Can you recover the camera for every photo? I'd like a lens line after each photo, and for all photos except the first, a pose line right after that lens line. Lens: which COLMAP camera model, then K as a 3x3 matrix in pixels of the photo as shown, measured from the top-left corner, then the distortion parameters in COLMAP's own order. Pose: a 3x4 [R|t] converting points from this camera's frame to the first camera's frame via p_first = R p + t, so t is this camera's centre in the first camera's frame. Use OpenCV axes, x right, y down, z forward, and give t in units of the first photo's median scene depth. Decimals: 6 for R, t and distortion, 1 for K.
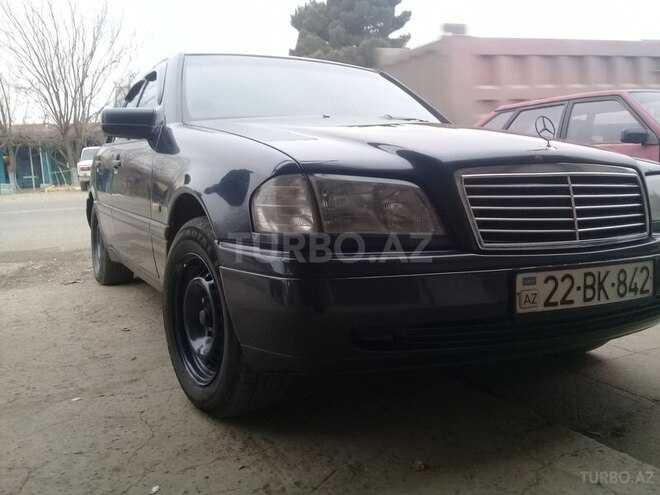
lens RADIAL K [[633.6, 0, 346.8], [0, 633.6, 232.0], [0, 0, 1]] dist [0.099962, -0.171057]
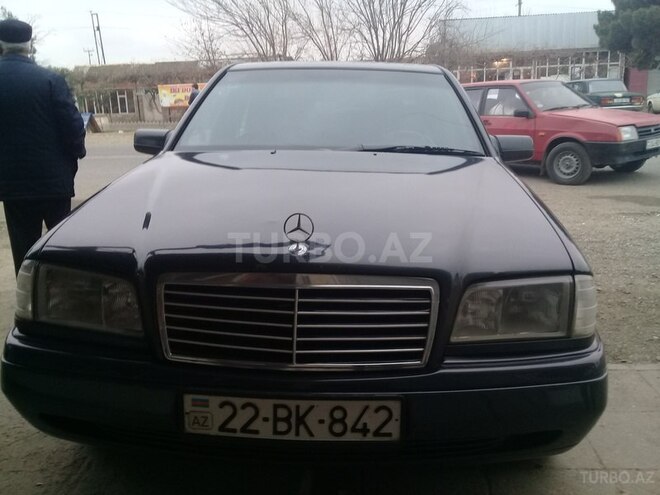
lens RADIAL K [[633.6, 0, 328.5], [0, 633.6, 241.1], [0, 0, 1]] dist [0.099962, -0.171057]
pose [[0.849064, 0.125667, -0.513126, 0.811137], [-0.057239, 0.987461, 0.147121, -0.279268], [0.525180, -0.095545, 0.845610, 0.284735]]
